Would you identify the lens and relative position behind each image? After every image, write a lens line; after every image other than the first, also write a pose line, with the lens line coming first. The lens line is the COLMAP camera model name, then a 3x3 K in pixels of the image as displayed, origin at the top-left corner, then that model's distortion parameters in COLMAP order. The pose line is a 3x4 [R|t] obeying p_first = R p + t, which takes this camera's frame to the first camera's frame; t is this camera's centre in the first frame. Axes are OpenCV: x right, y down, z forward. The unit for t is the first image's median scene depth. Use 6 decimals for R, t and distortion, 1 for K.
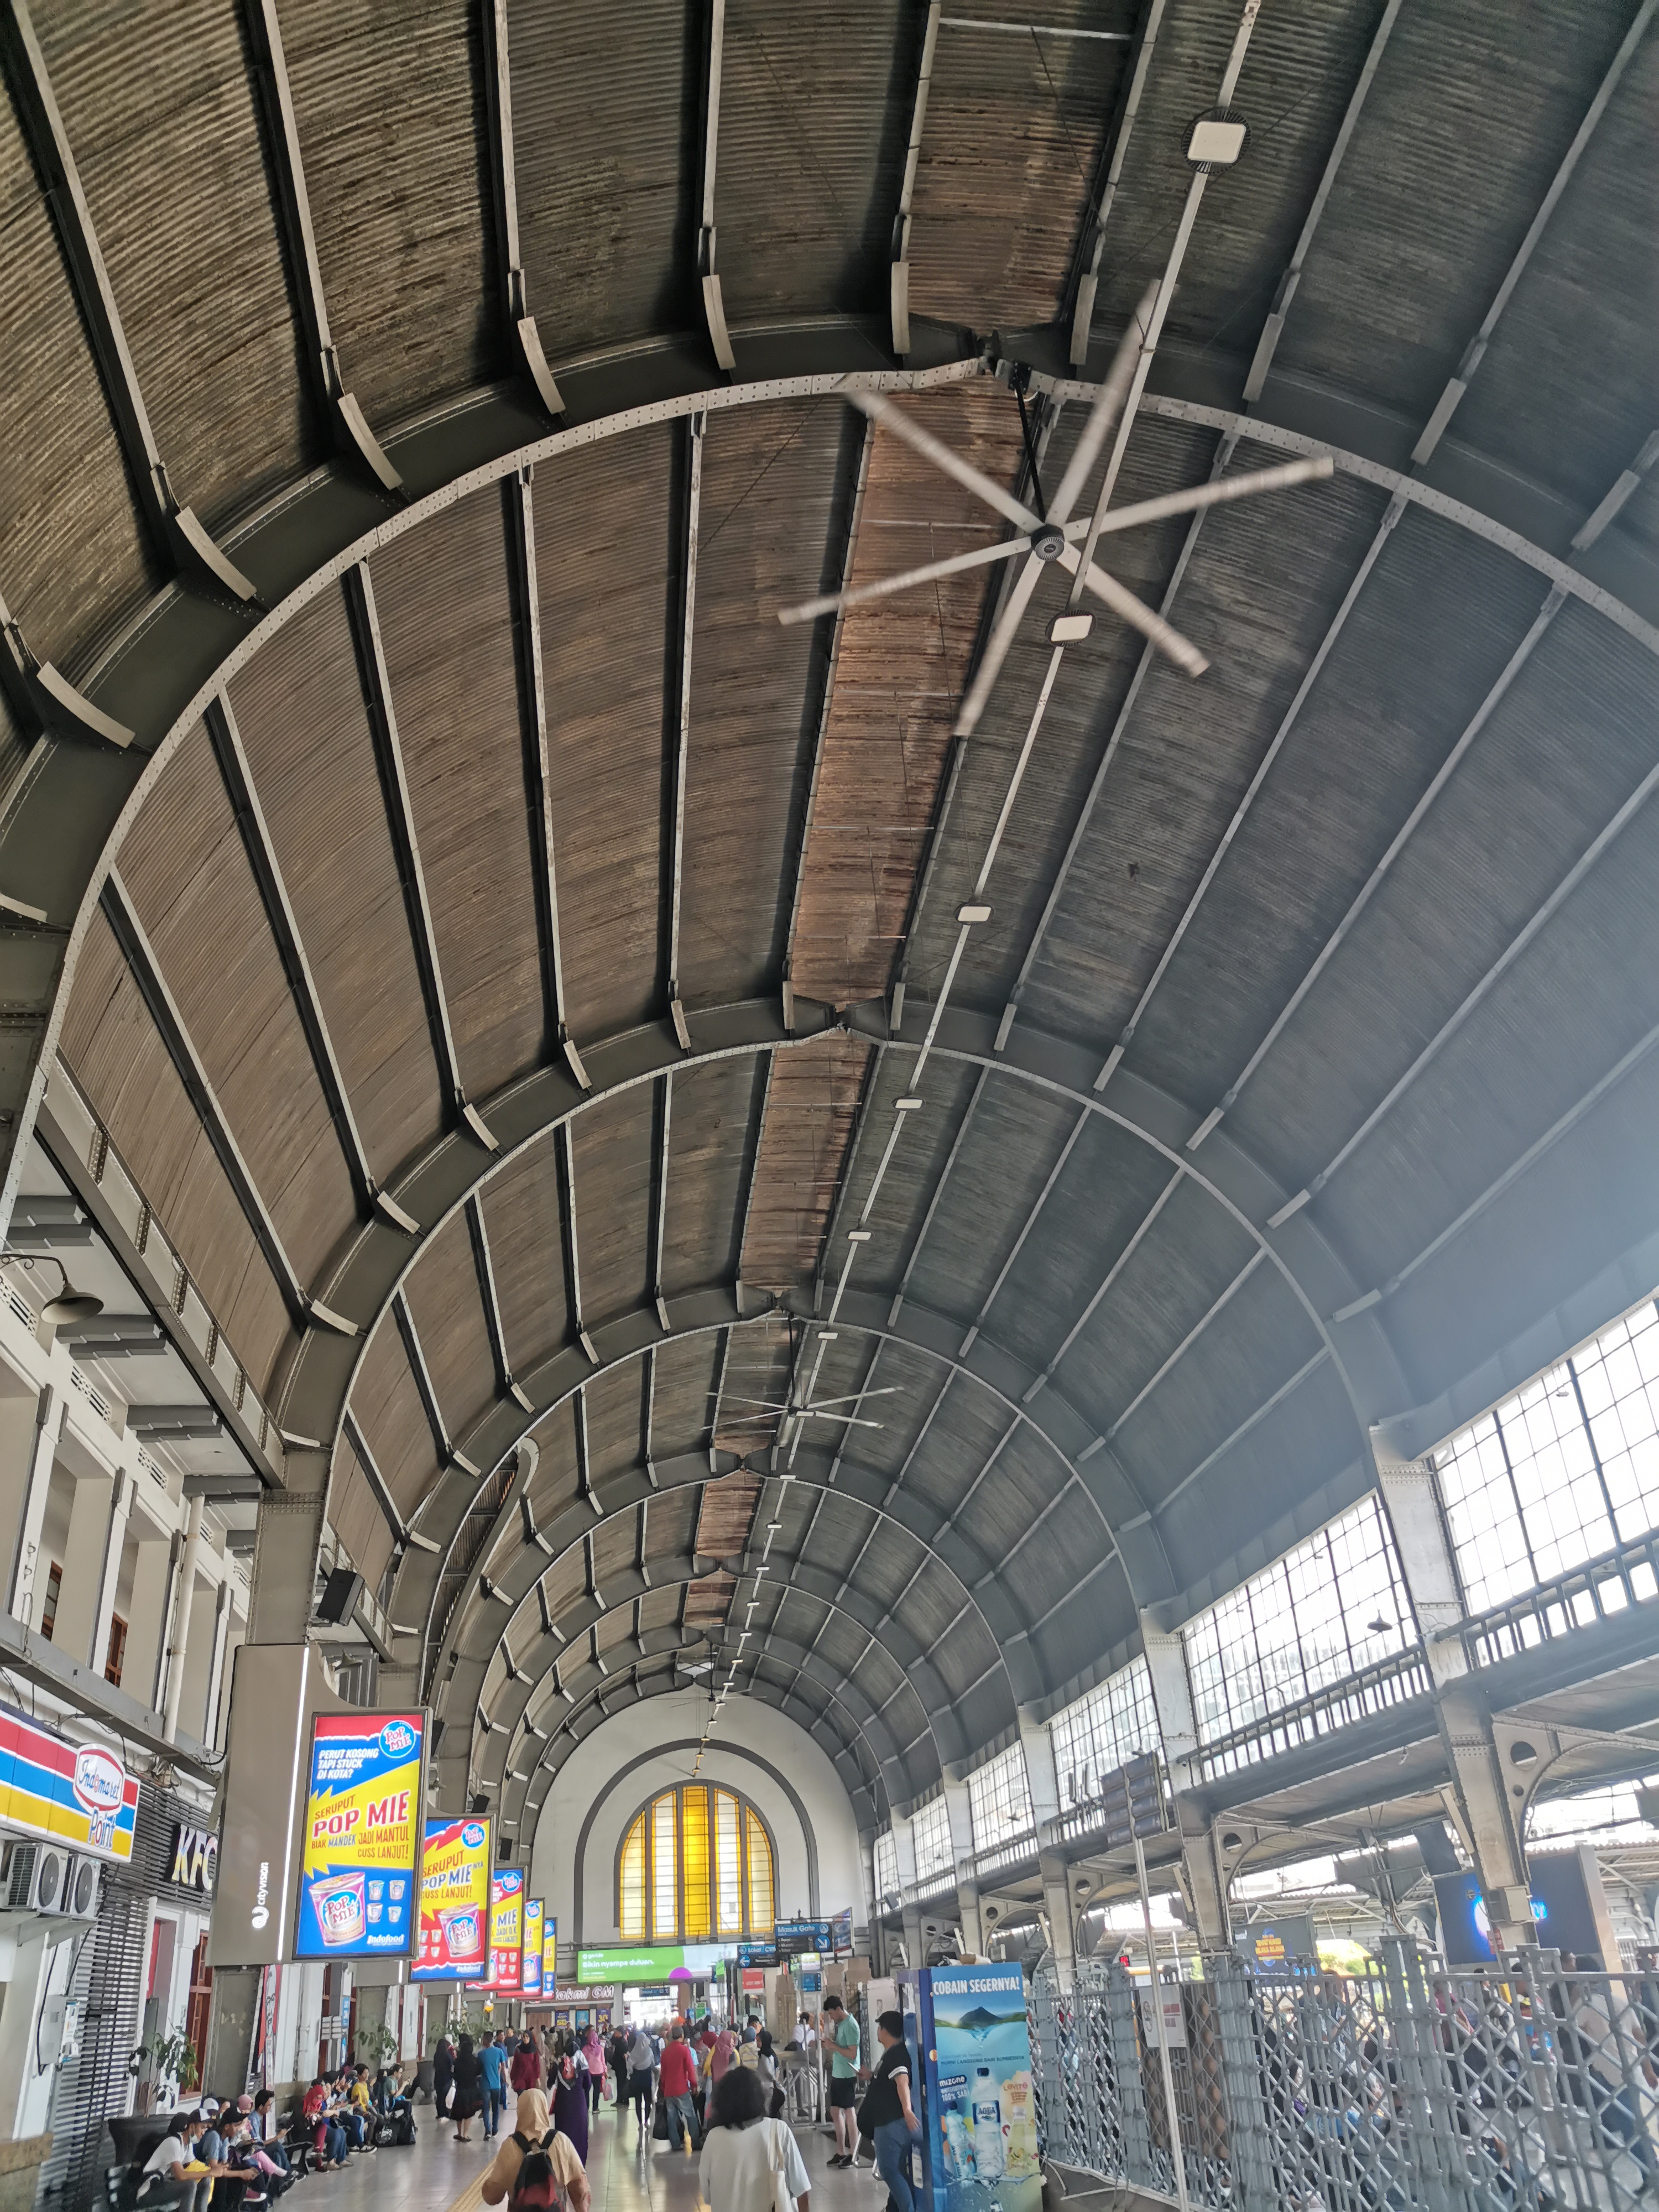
lens RADIAL K [[1681.3, 0, 835.6], [0, 1681.3, 1096.2], [0, 0, 1]] dist [0.006020, -0.086741]
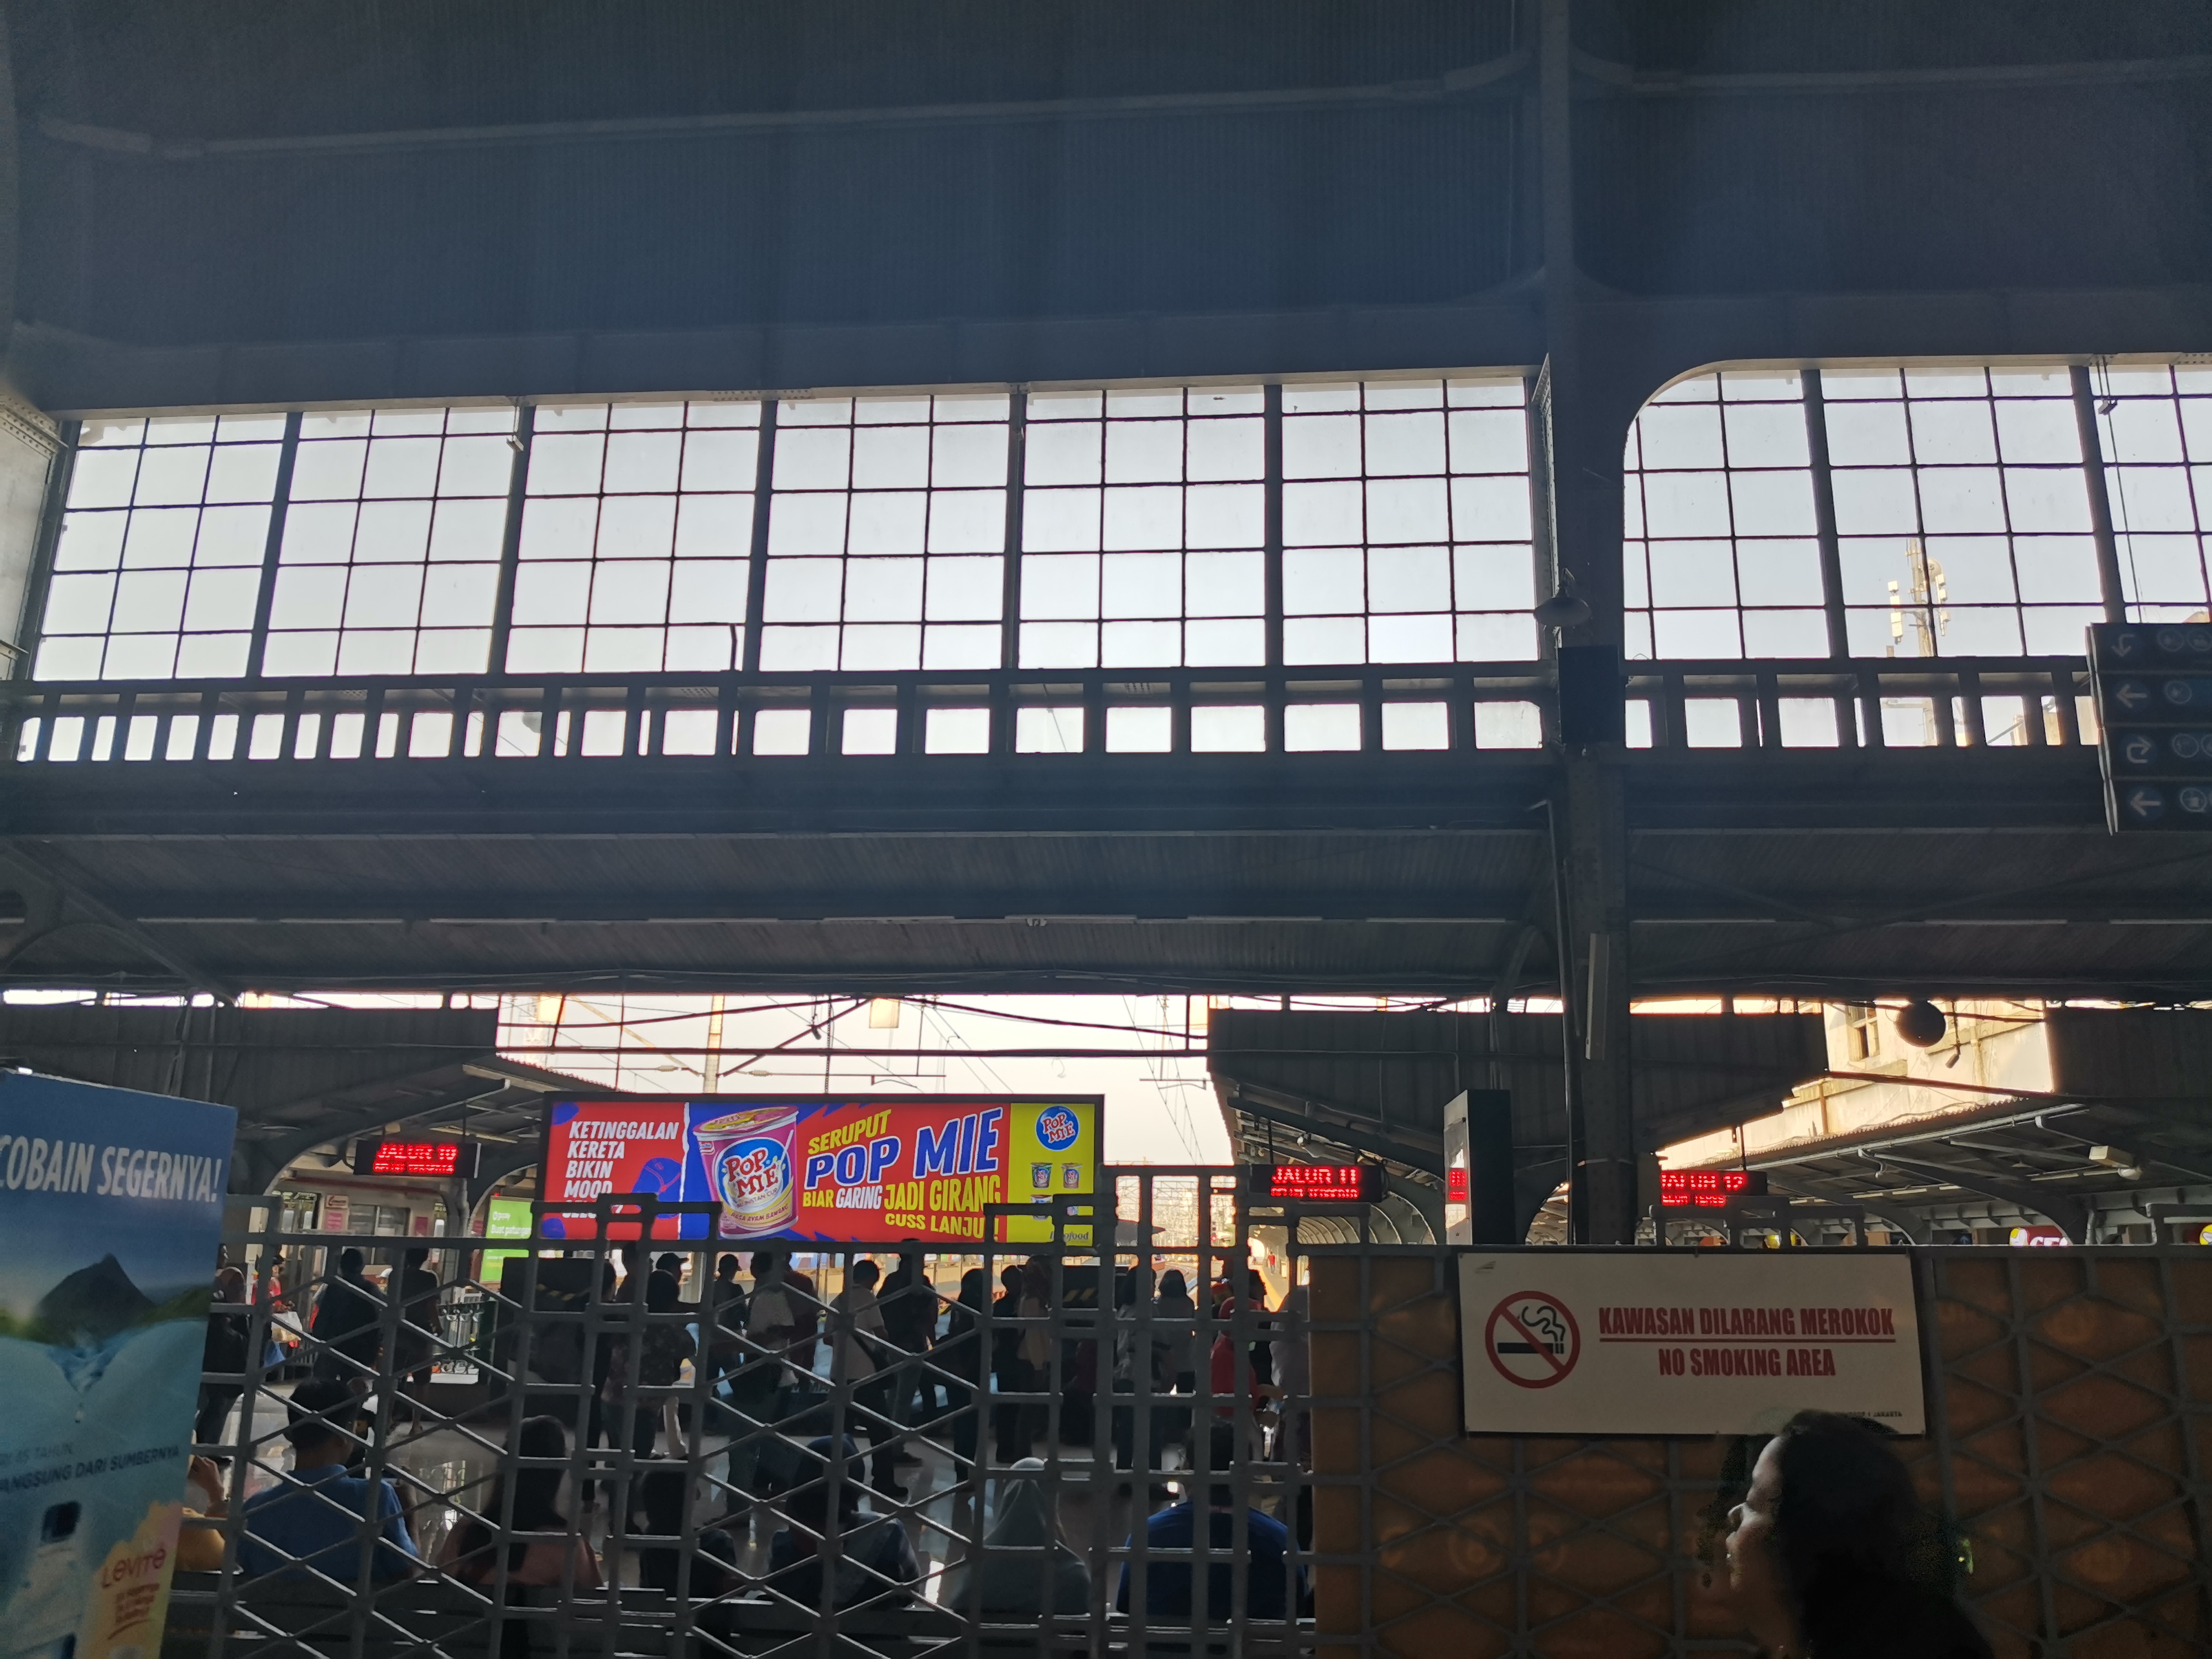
lens RADIAL K [[1647.1, 0, 1106.0], [0, 1647.1, 829.5], [0, 0, 1]] dist [0.008708, -0.081056]
pose [[0.197820, 0.300223, 0.933131, -0.110903], [-0.493875, 0.852816, -0.169683, 0.470581], [-0.846732, -0.427283, 0.316977, 0.846657]]
